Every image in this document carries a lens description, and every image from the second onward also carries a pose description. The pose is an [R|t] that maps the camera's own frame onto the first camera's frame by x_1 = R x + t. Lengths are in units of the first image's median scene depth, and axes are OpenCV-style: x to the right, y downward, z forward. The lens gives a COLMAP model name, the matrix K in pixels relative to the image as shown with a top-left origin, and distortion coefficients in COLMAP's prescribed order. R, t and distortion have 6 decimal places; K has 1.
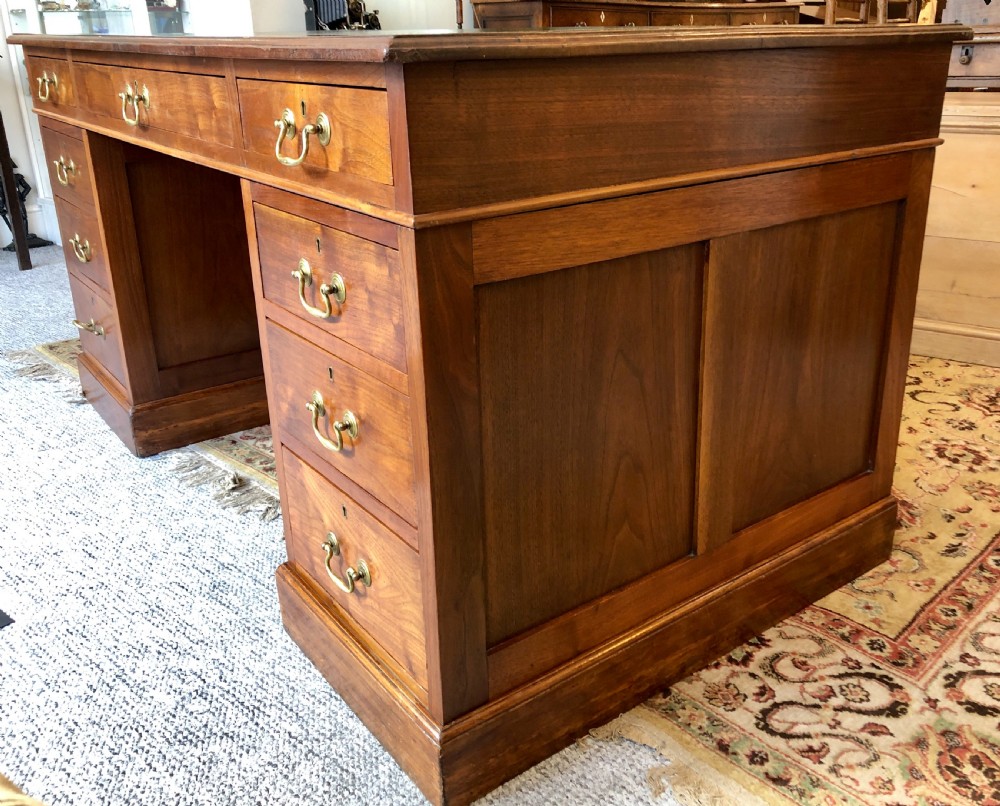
lens RADIAL K [[923.7, 0, 525.6], [0, 923.7, 365.3], [0, 0, 1]] dist [0.023852, 0.000000]
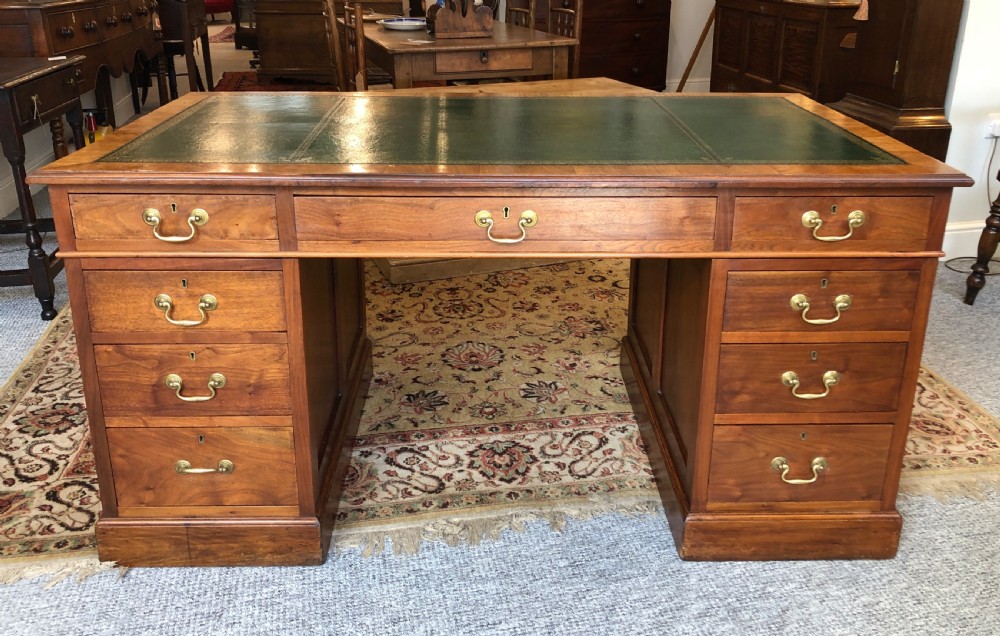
lens RADIAL K [[888.1, 0, 507.7], [0, 888.1, 260.0], [0, 0, 1]] dist [0.024692, -0.005945]
pose [[0.583346, -0.258610, 0.769953, -1.500811], [0.264522, 0.956766, 0.120944, -0.431736], [-0.767942, 0.133118, 0.626534, 0.338245]]
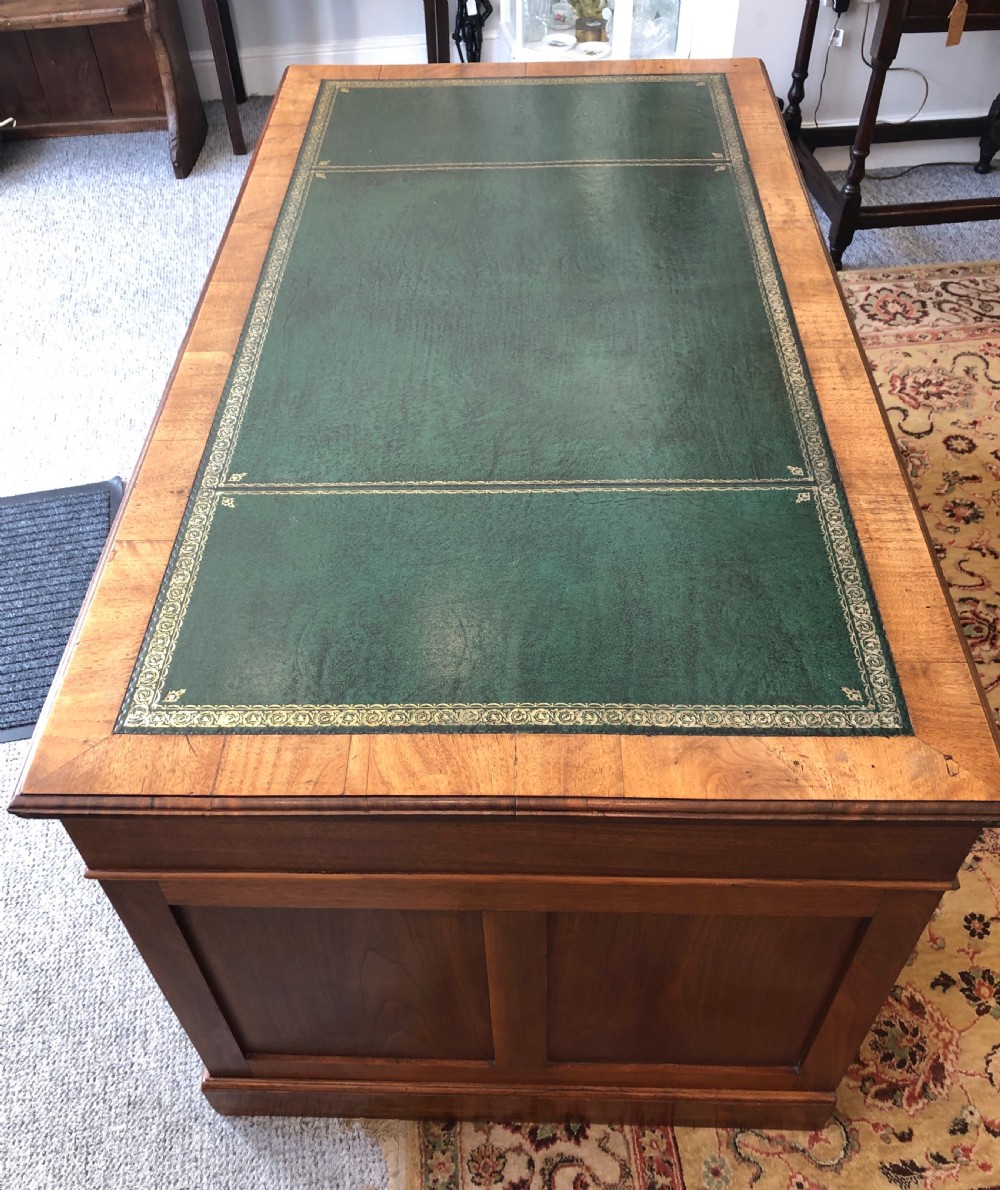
lens RADIAL K [[1084.6, 0, 483.3], [0, 1084.6, 635.0], [0, 0, 1]] dist [0.035737, -0.002128]
pose [[0.778222, 0.463326, -0.423910, 0.459000], [-0.198710, 0.822022, 0.533661, -0.808720], [0.595723, -0.331071, 0.731783, 0.279332]]
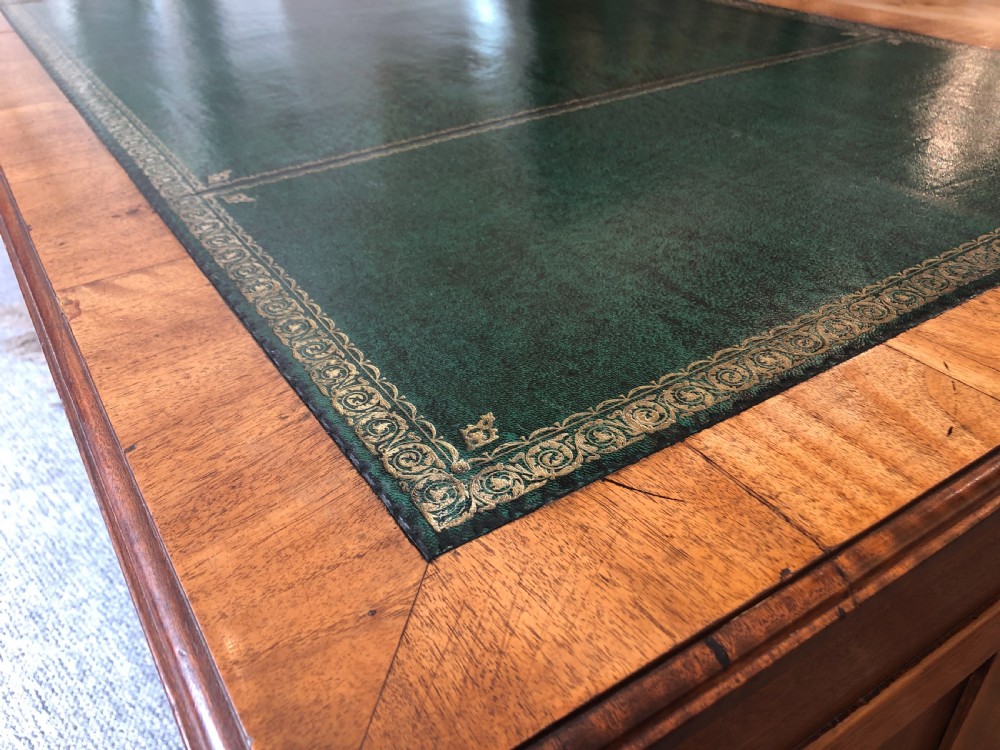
lens RADIAL K [[839.2, 0, 481.4], [0, 839.2, 365.1], [0, 0, 1]] dist [0.004639, 0.005615]
pose [[0.996251, 0.038006, -0.077717, -0.049669], [-0.018557, 0.971303, 0.237118, -0.347443], [0.084499, -0.234787, 0.968367, 0.497704]]
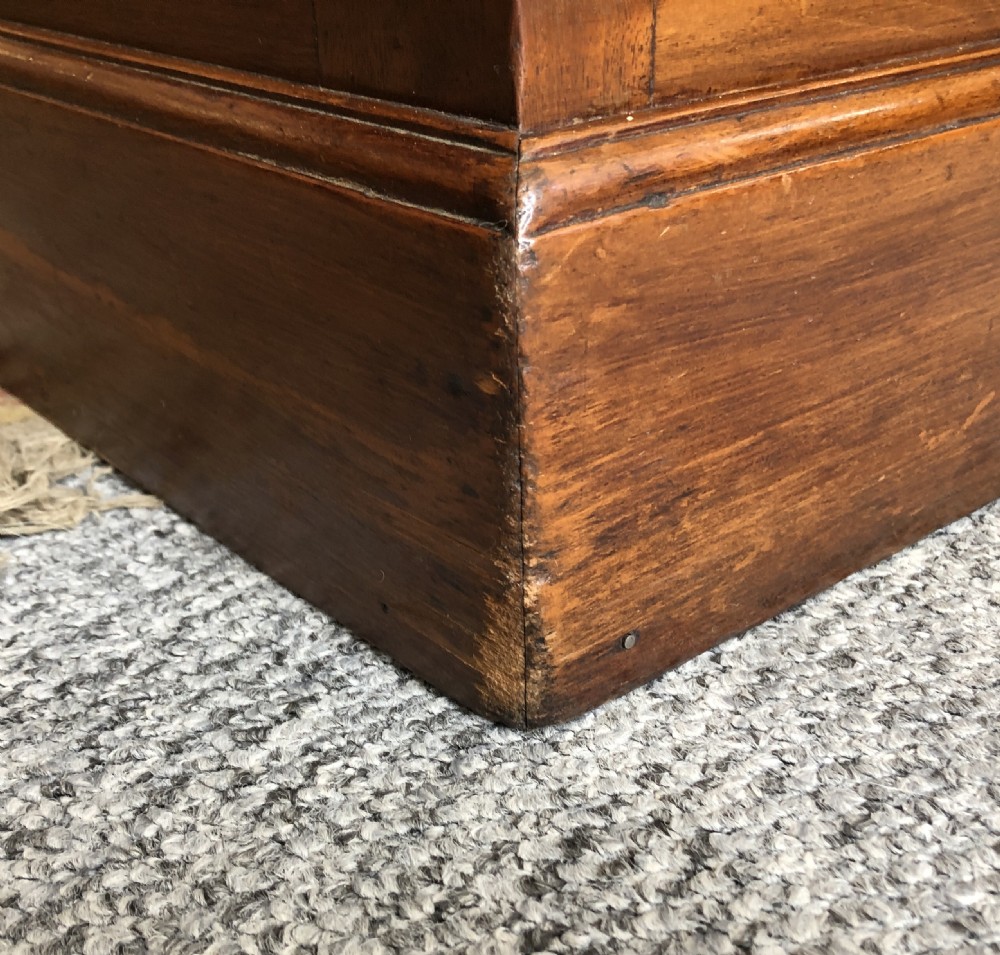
lens RADIAL K [[1337.9, 0, 501.2], [0, 1337.9, 484.7], [0, 0, 1]] dist [-0.011858, 0.000000]
pose [[-0.045446, -0.412079, 0.910014, -0.470826], [0.360285, 0.842885, 0.399674, 0.199000], [-0.931735, 0.346028, 0.110161, 1.094234]]
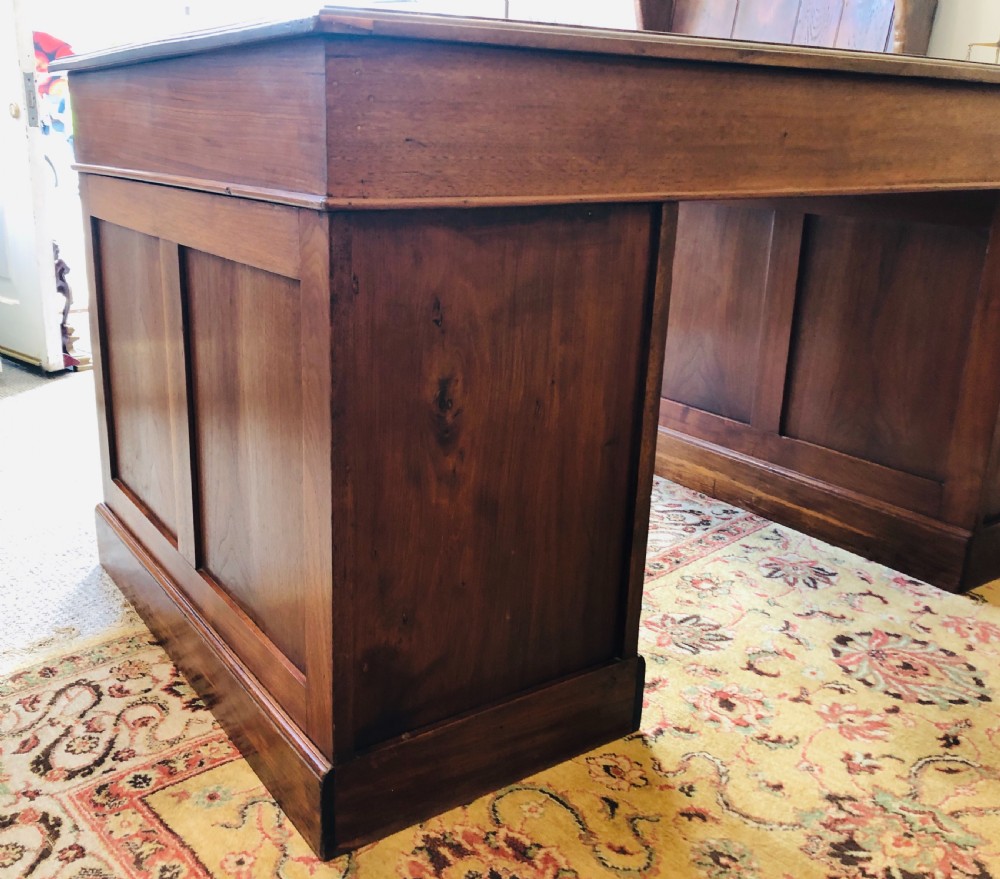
lens RADIAL K [[960.9, 0, 431.3], [0, 960.9, 419.4], [0, 0, 1]] dist [0.016444, 0.000000]
pose [[-0.069610, 0.298486, -0.951872, 1.152215], [-0.357387, 0.883389, 0.303147, -0.355471], [0.931359, 0.361289, 0.045183, 1.161172]]
